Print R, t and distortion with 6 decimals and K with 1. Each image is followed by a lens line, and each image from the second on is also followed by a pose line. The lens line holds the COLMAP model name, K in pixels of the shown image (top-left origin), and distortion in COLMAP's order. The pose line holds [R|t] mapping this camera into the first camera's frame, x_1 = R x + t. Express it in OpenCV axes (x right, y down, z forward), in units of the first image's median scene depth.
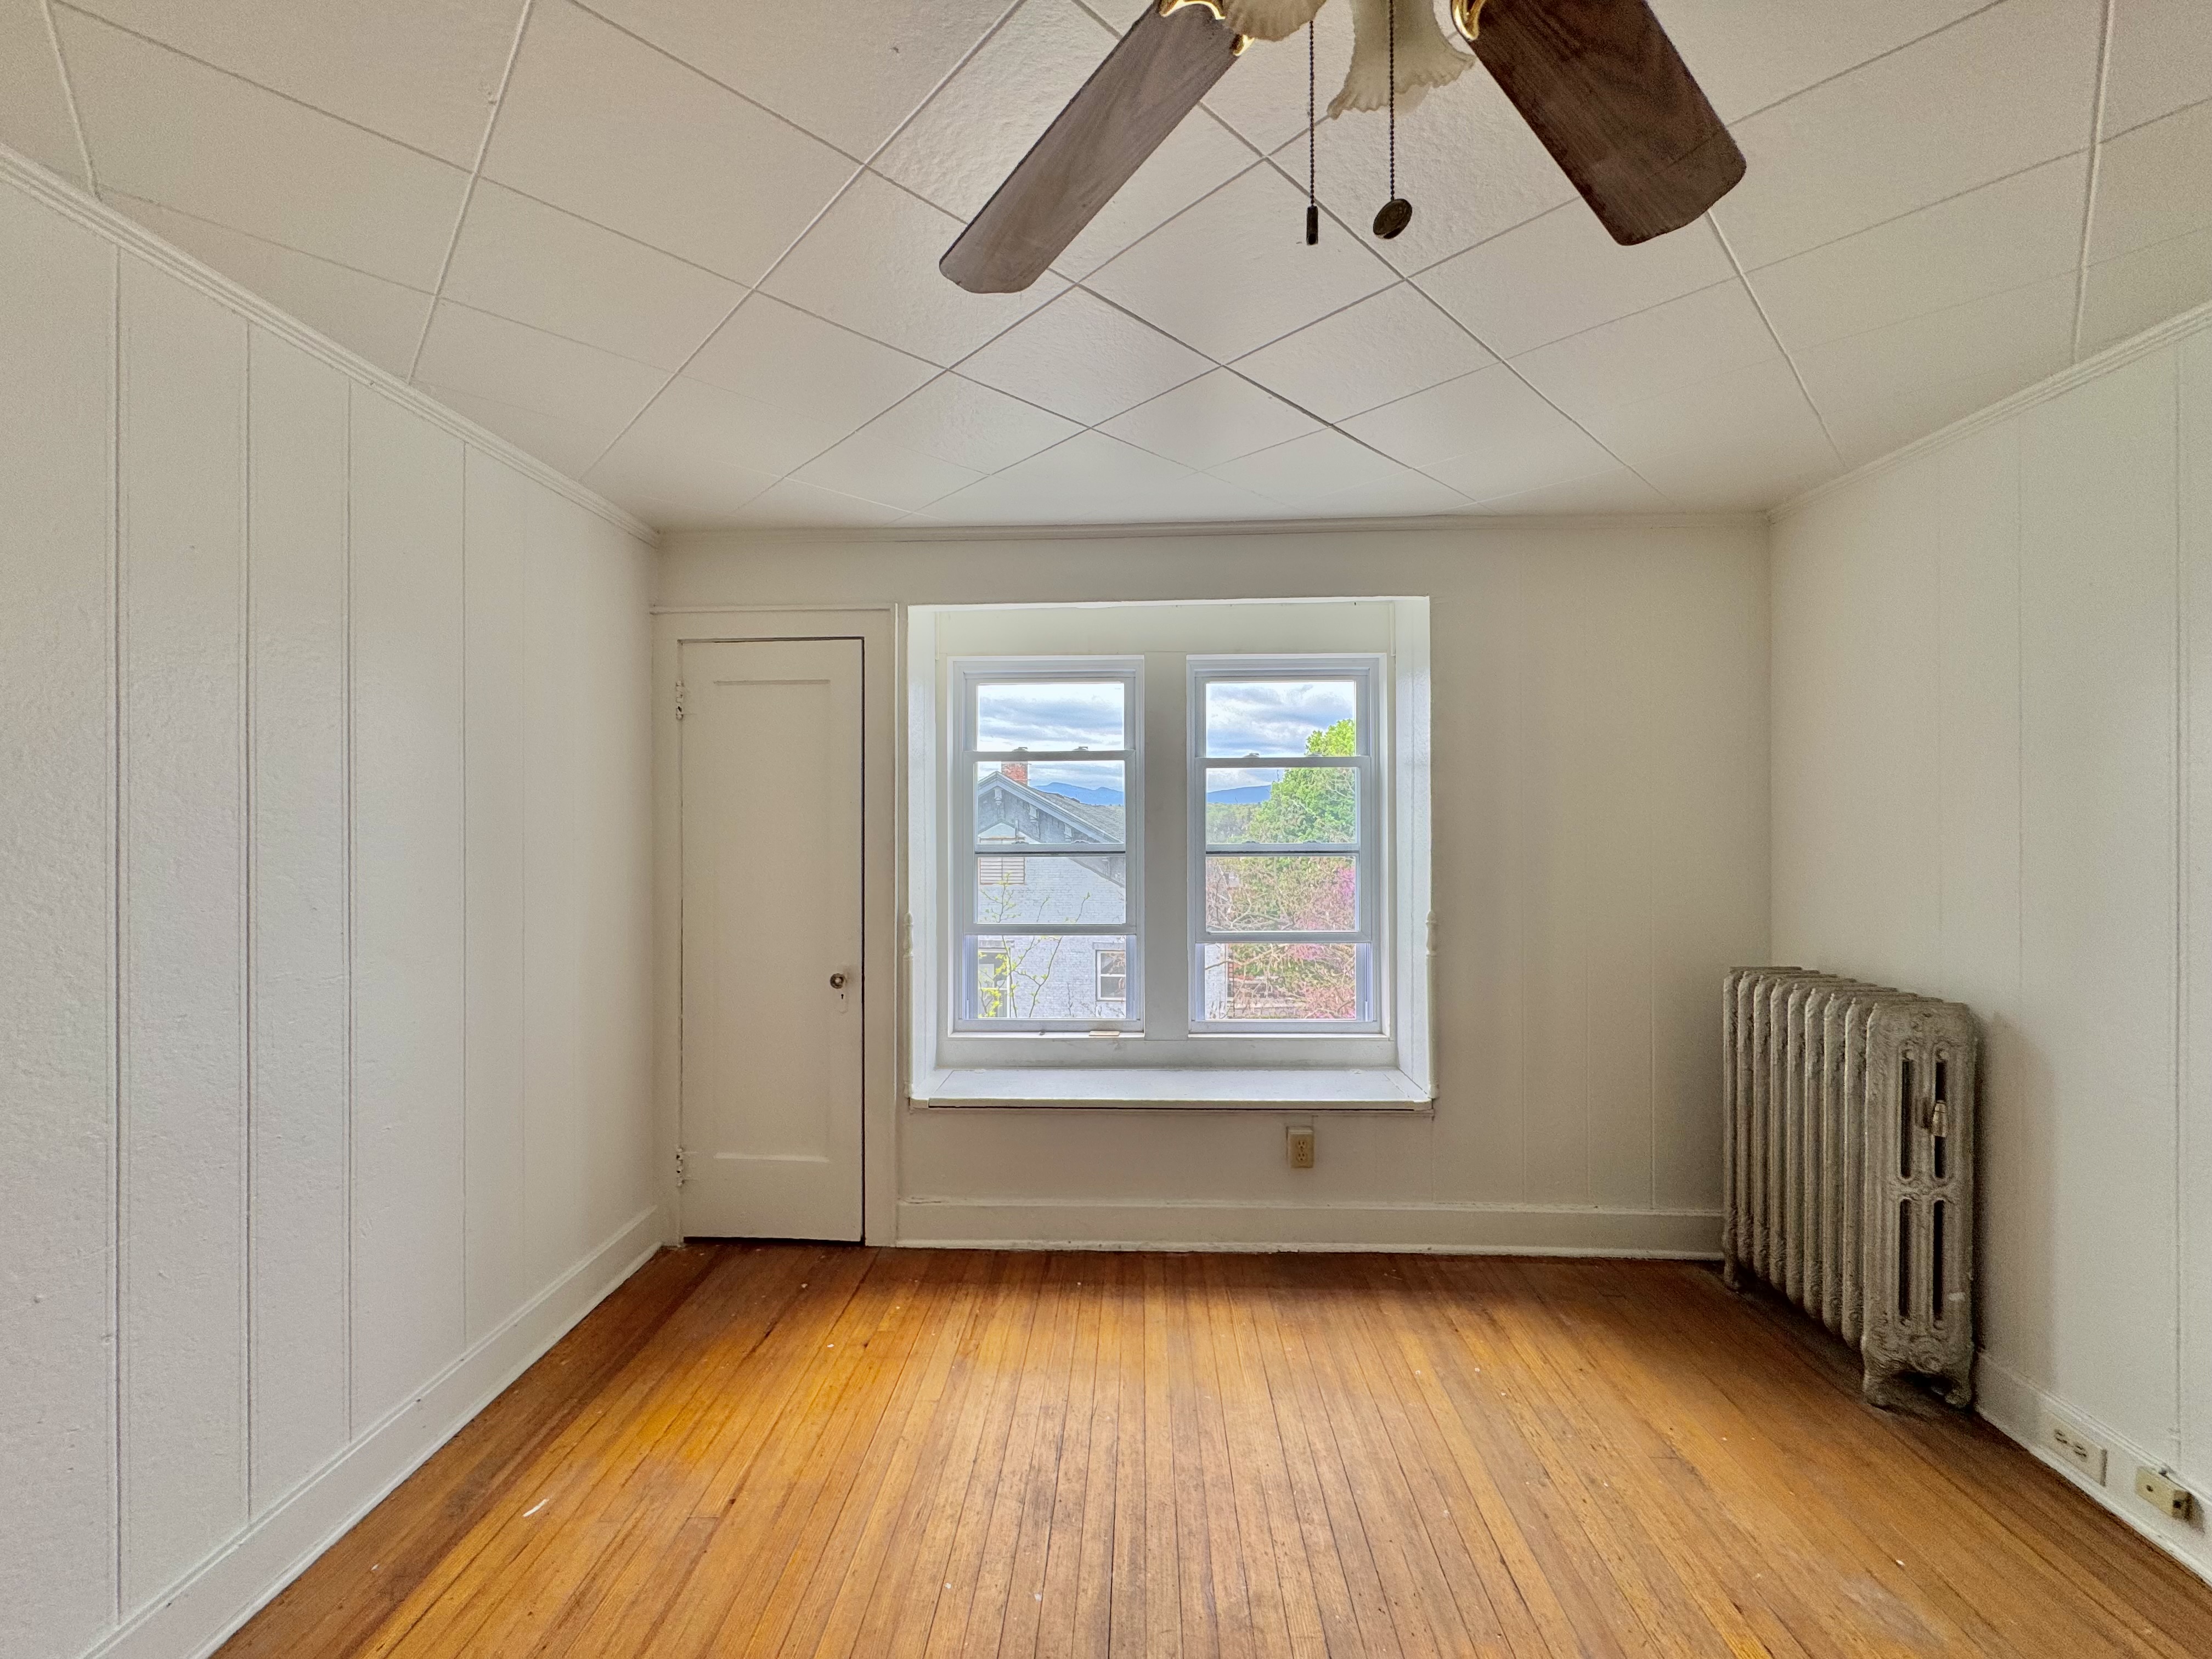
lens RADIAL K [[893.2, 0, 1104.5], [0, 893.2, 830.1], [0, 0, 1]] dist [-0.003329, 0.000762]
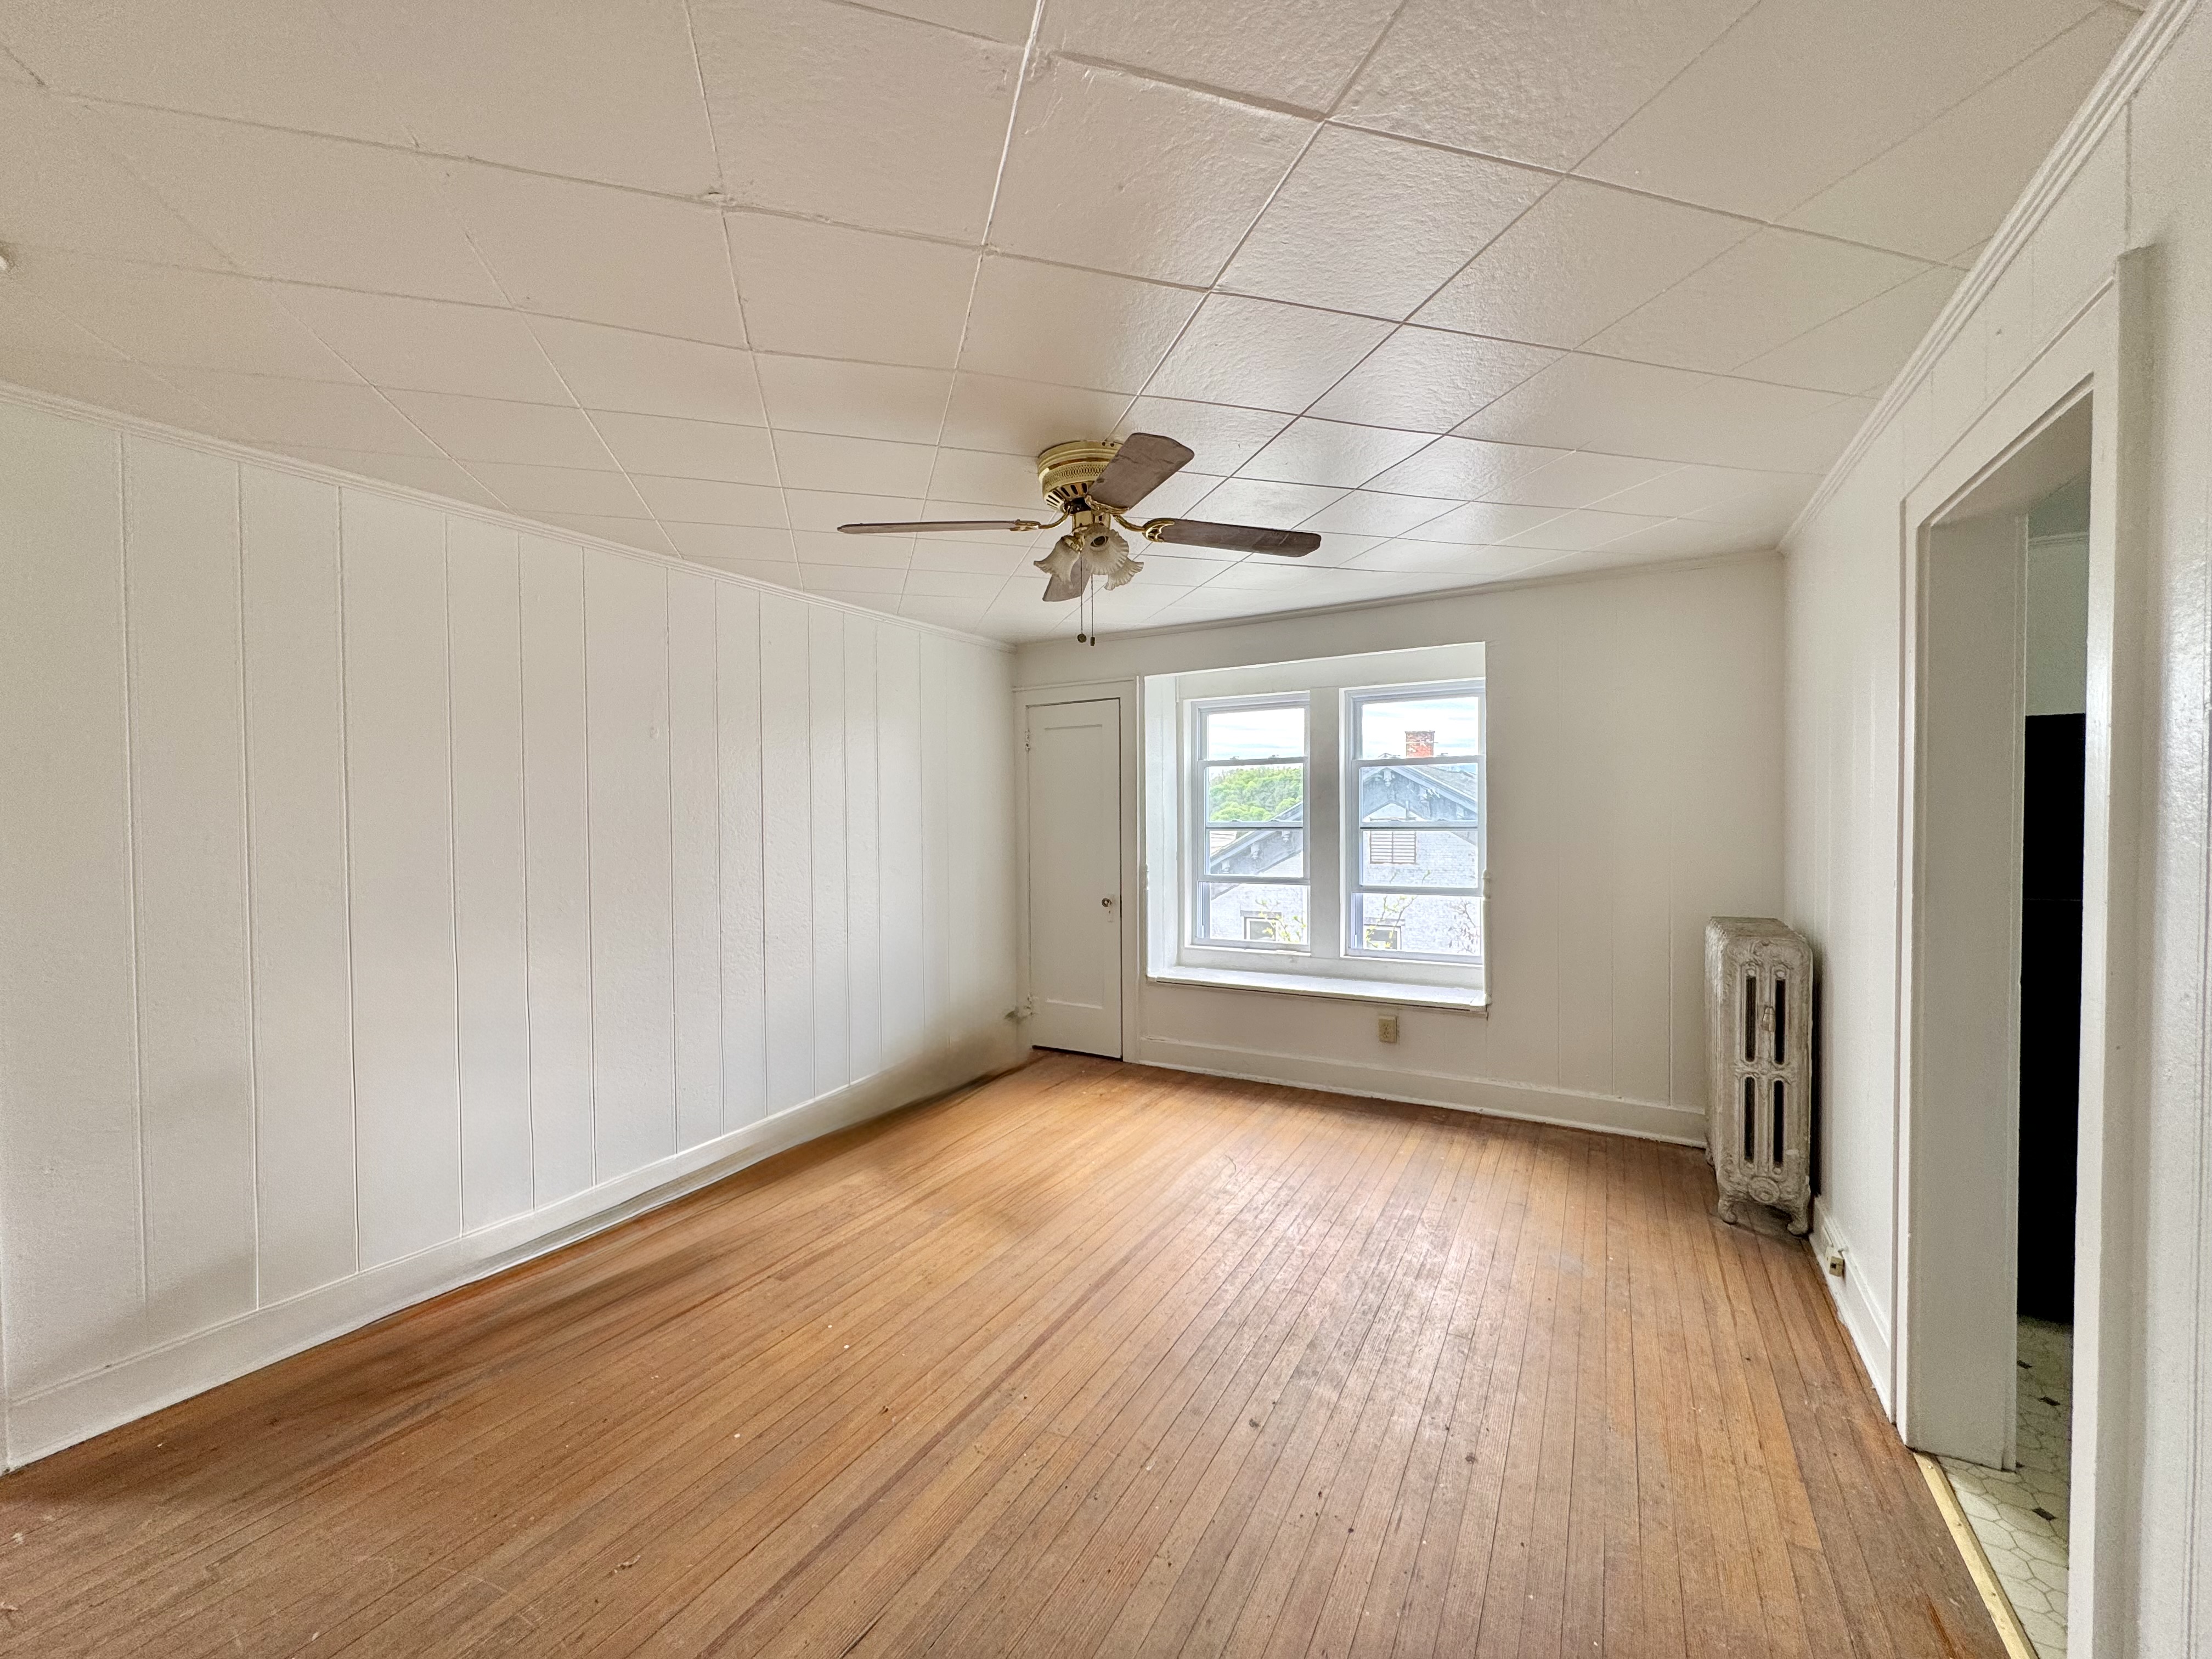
lens RADIAL K [[893.2, 0, 1087.3], [0, 893.2, 824.6], [0, 0, 1]] dist [-0.003329, 0.000762]
pose [[0.881517, -0.000071, -0.472152, 0.486433], [0.007426, 0.999878, 0.013713, -0.002753], [0.472094, -0.015595, 0.881410, -0.526767]]
